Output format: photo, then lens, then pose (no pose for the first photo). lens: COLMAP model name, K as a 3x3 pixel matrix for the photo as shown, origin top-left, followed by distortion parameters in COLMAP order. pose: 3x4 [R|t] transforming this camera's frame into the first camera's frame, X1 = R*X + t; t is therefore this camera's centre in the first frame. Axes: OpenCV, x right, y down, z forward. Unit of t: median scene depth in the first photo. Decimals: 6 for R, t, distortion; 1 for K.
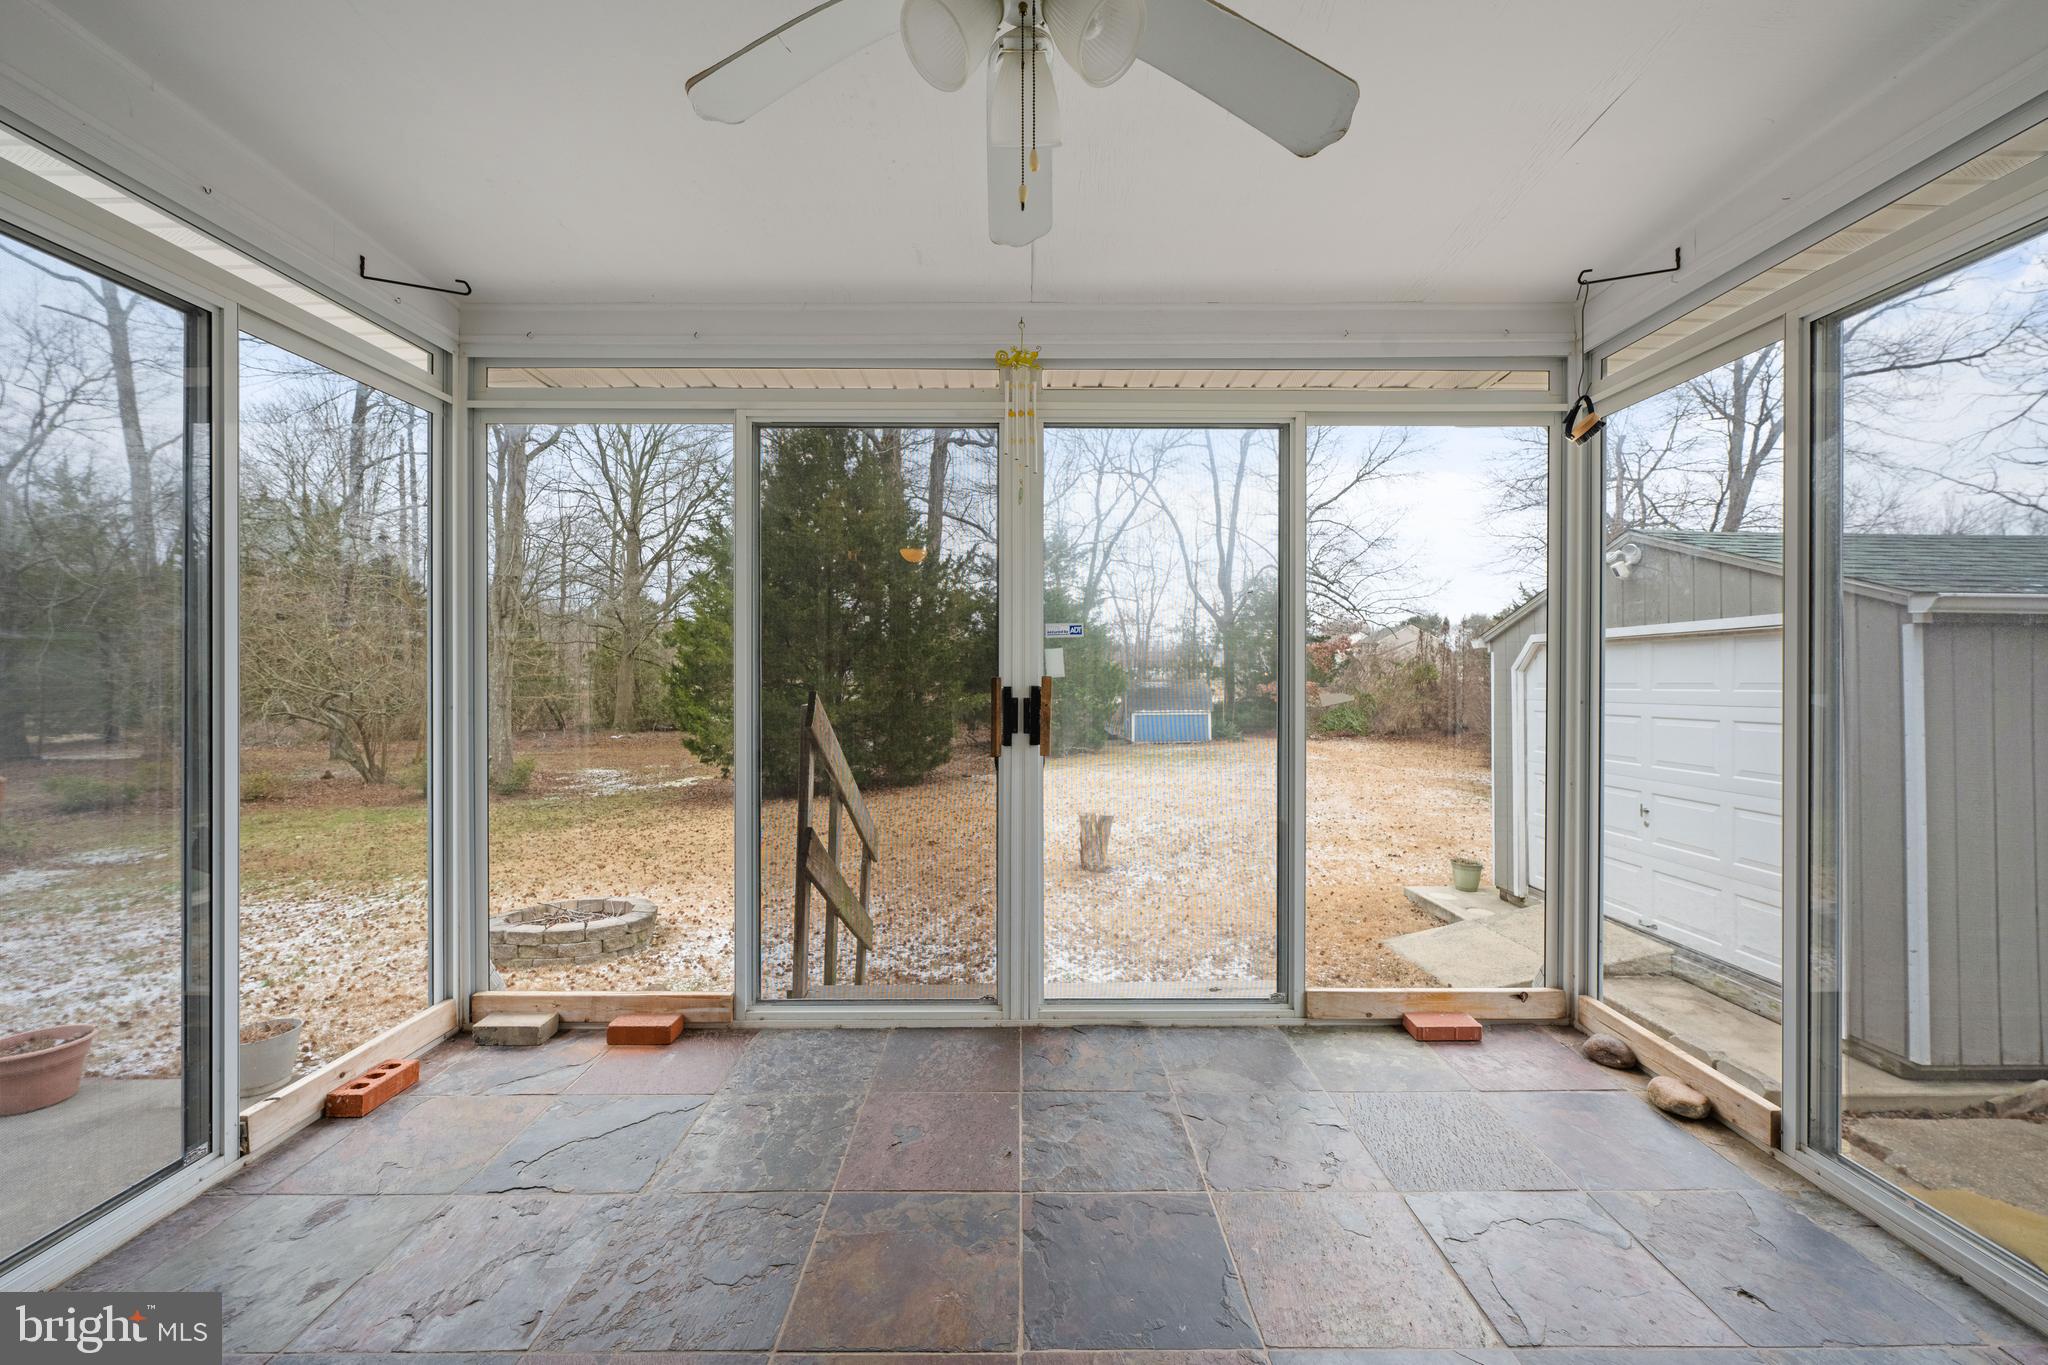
lens RADIAL K [[818.5, 0, 1037.7], [0, 818.5, 670.7], [0, 0, 1]] dist [-0.001941, 0.000185]
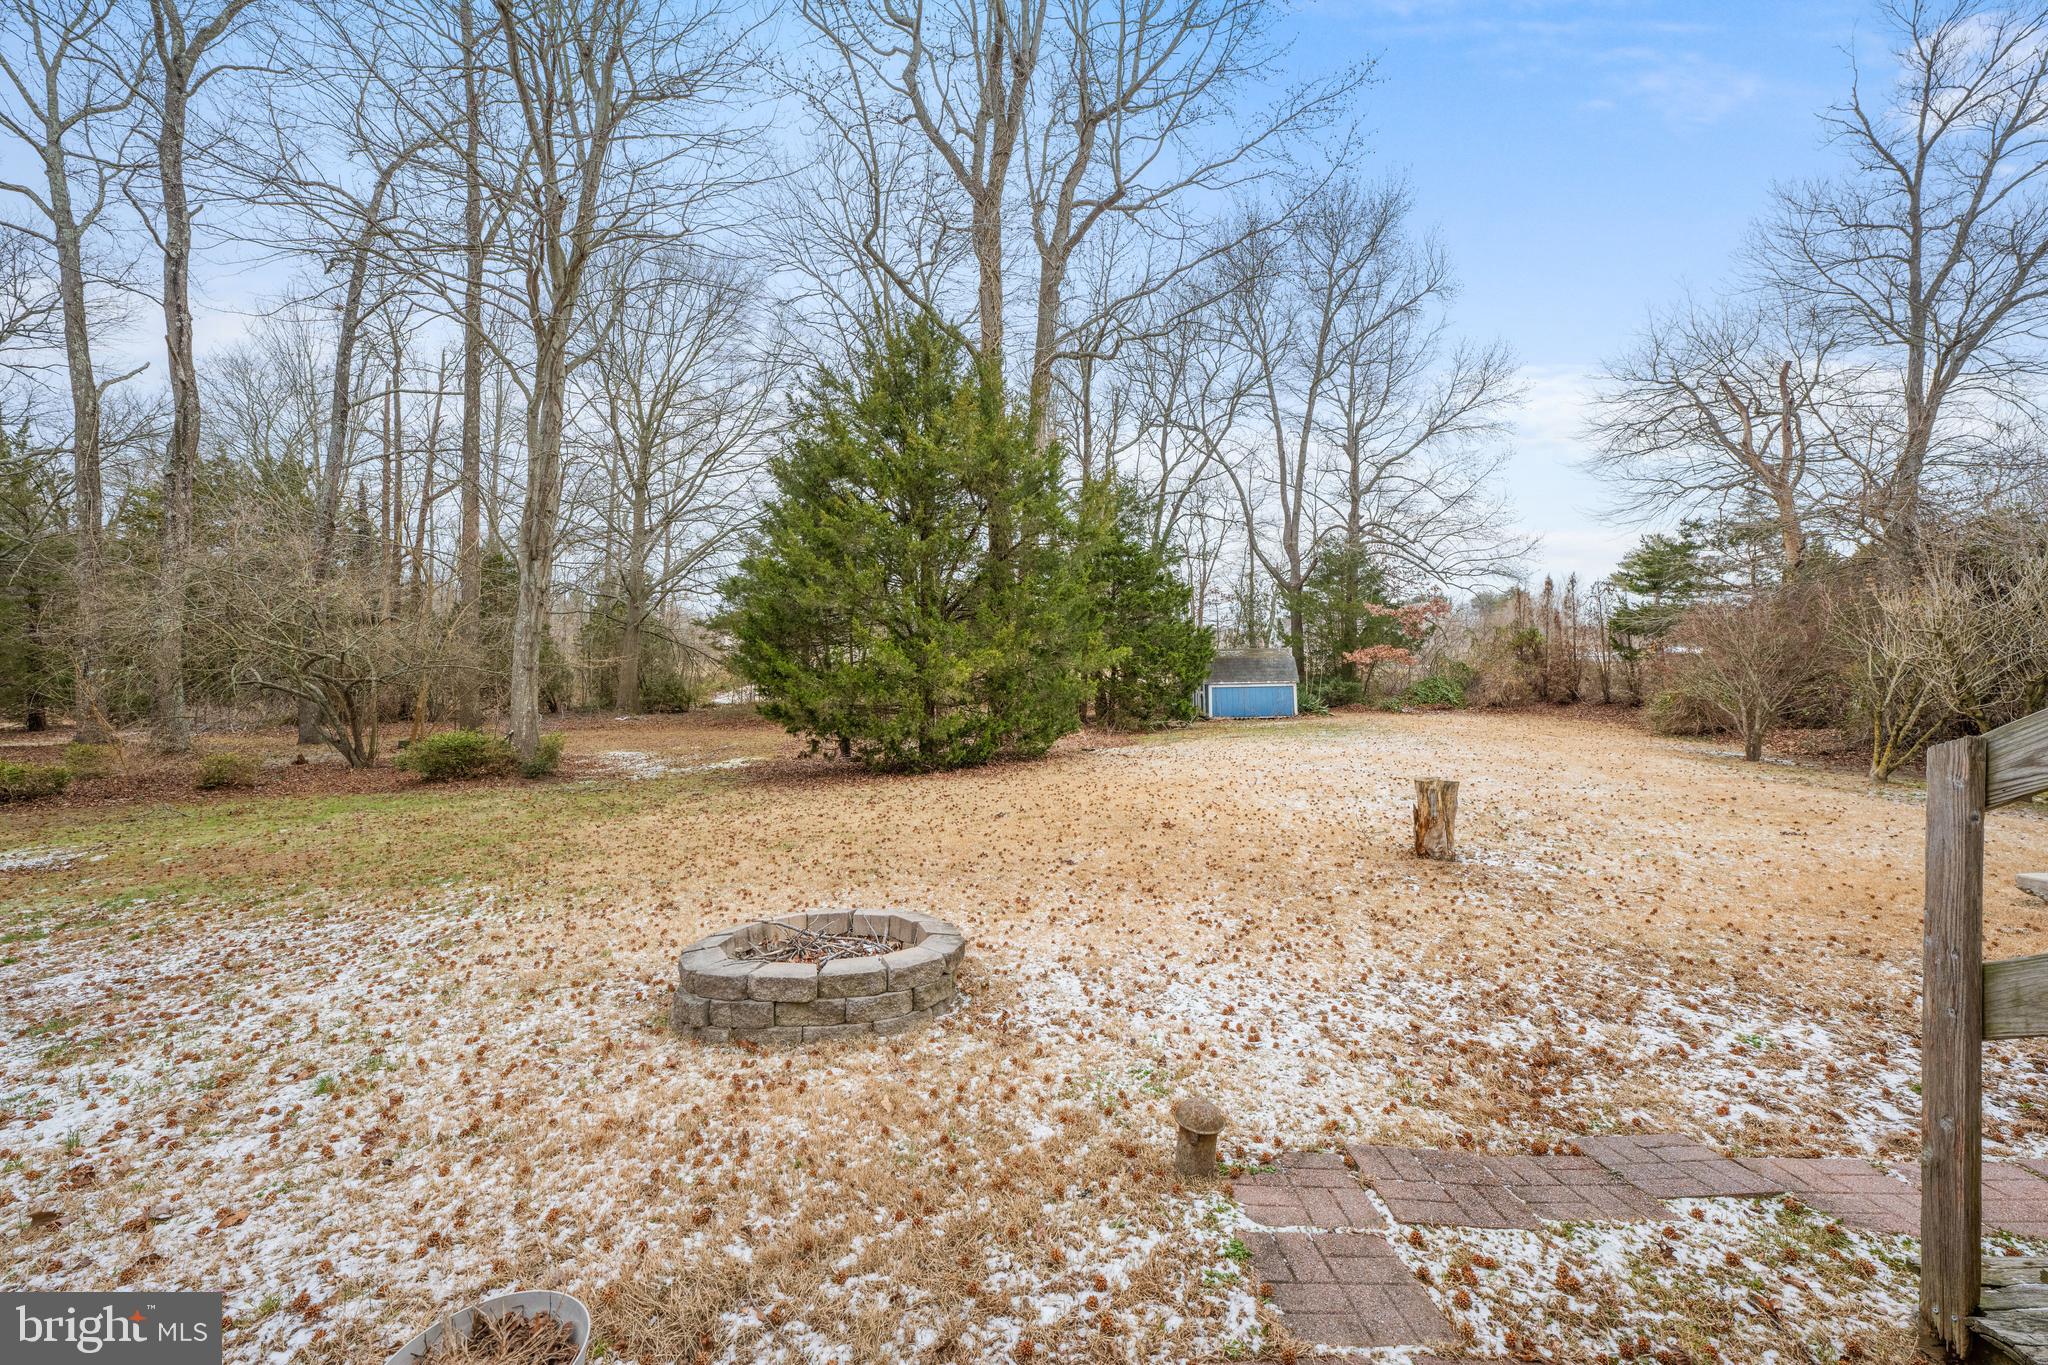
lens RADIAL K [[818.5, 0, 1002.8], [0, 818.5, 624.1], [0, 0, 1]] dist [-0.001941, 0.000185]
pose [[0.999782, -0.007925, 0.019296, -0.180536], [0.008881, 0.998710, -0.050001, 0.040267], [-0.018875, 0.050162, 0.998563, 0.158855]]
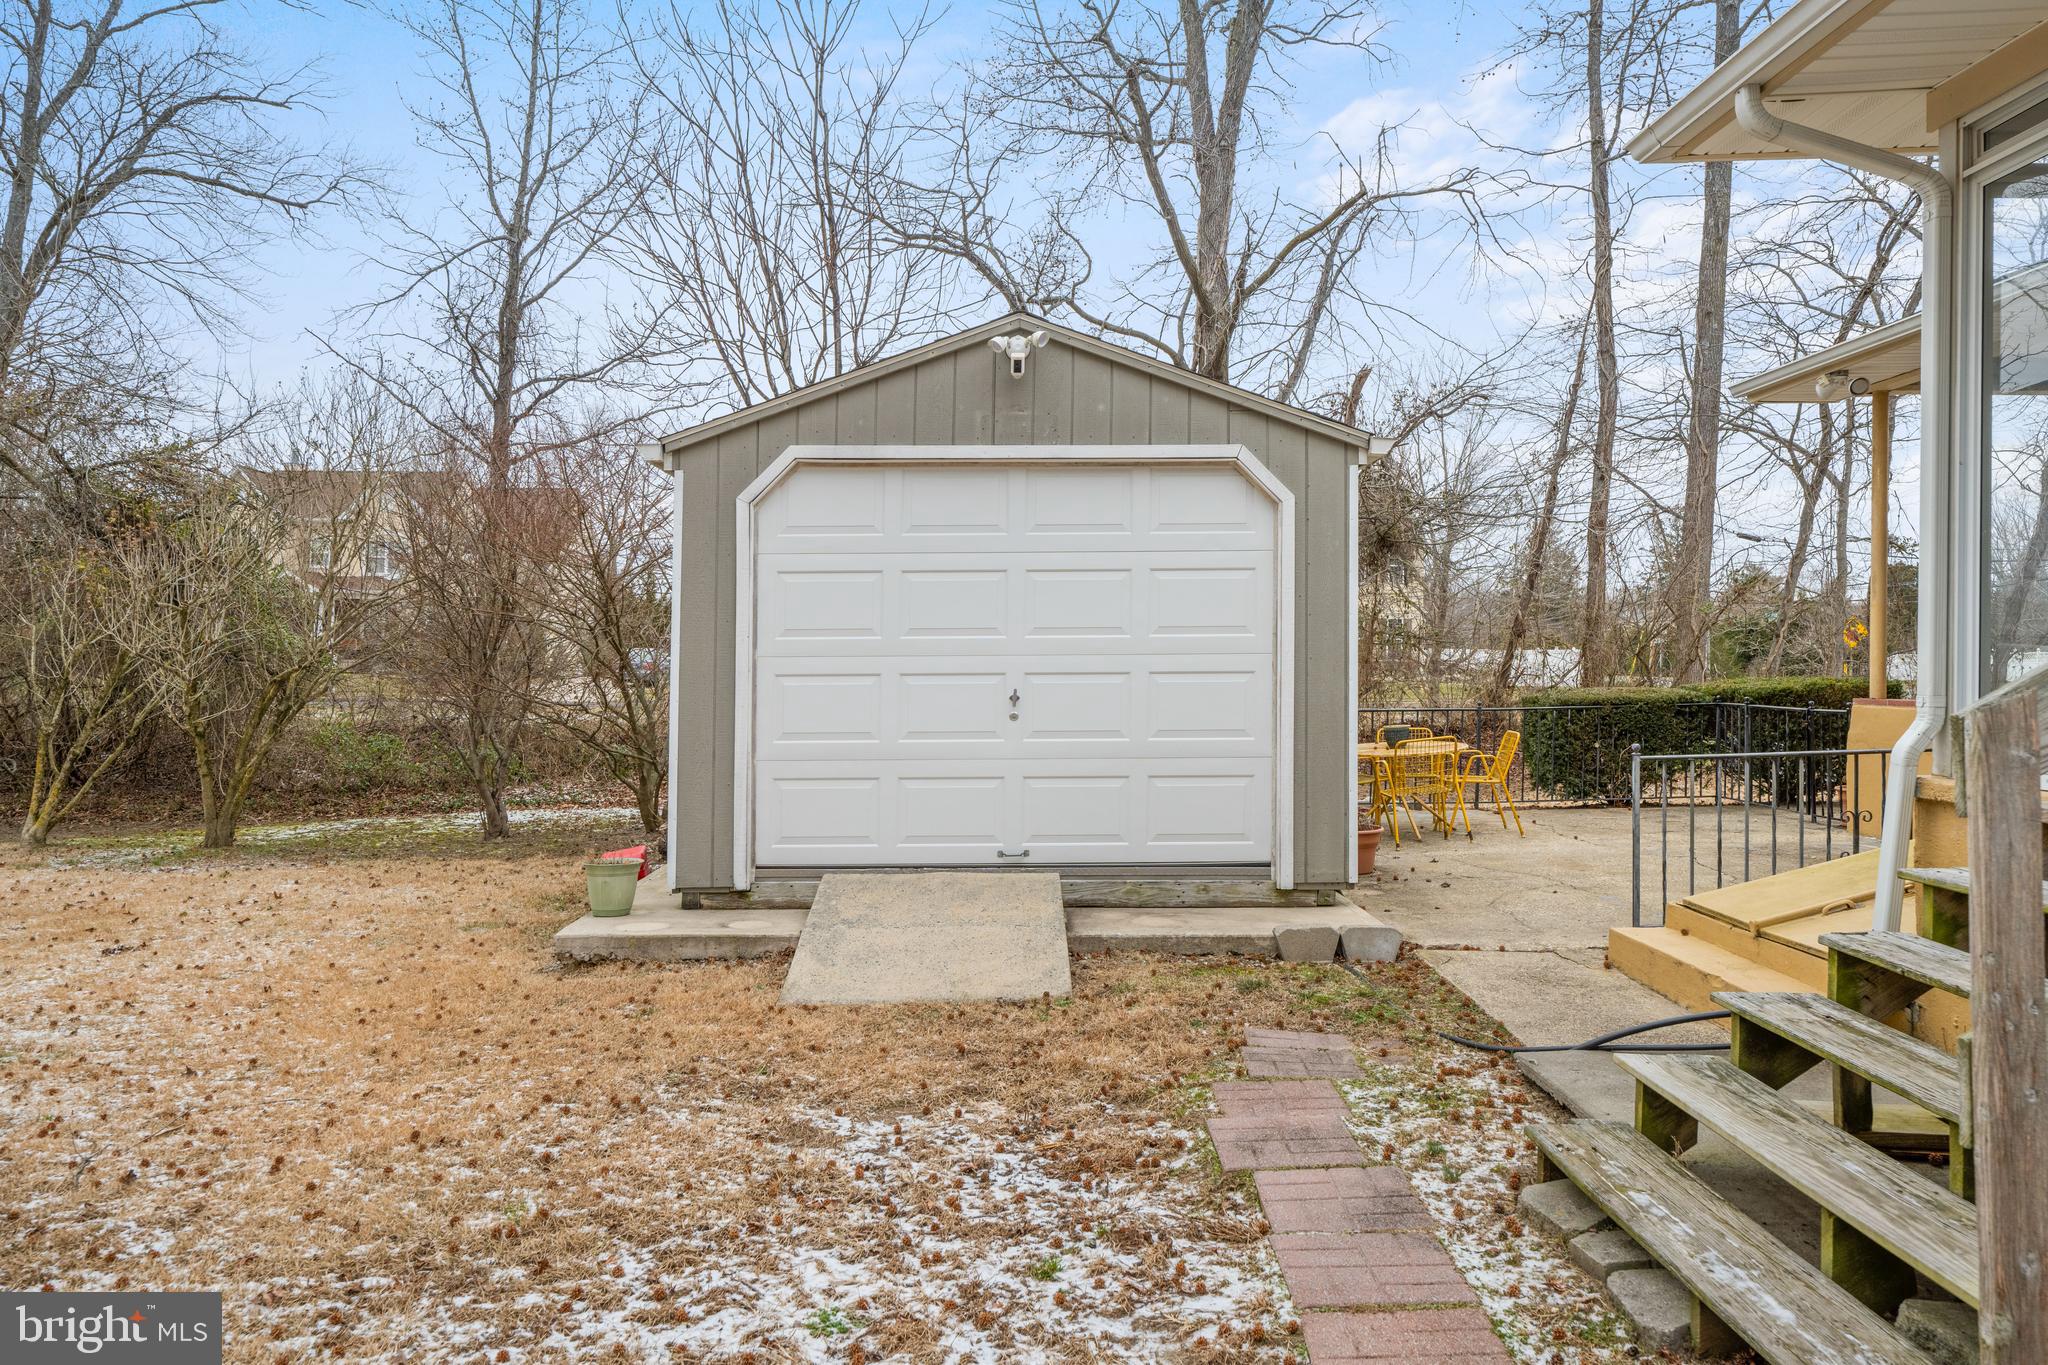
lens RADIAL K [[1387.0, 0, 1035.1], [0, 1387.0, 667.3], [0, 0, 1]] dist [-0.006920, -0.003269]
pose [[-0.018283, -0.000646, 0.999833, -0.172548], [-0.003558, 0.999993, 0.000581, 0.049192], [-0.999827, -0.003547, -0.018285, 0.346137]]
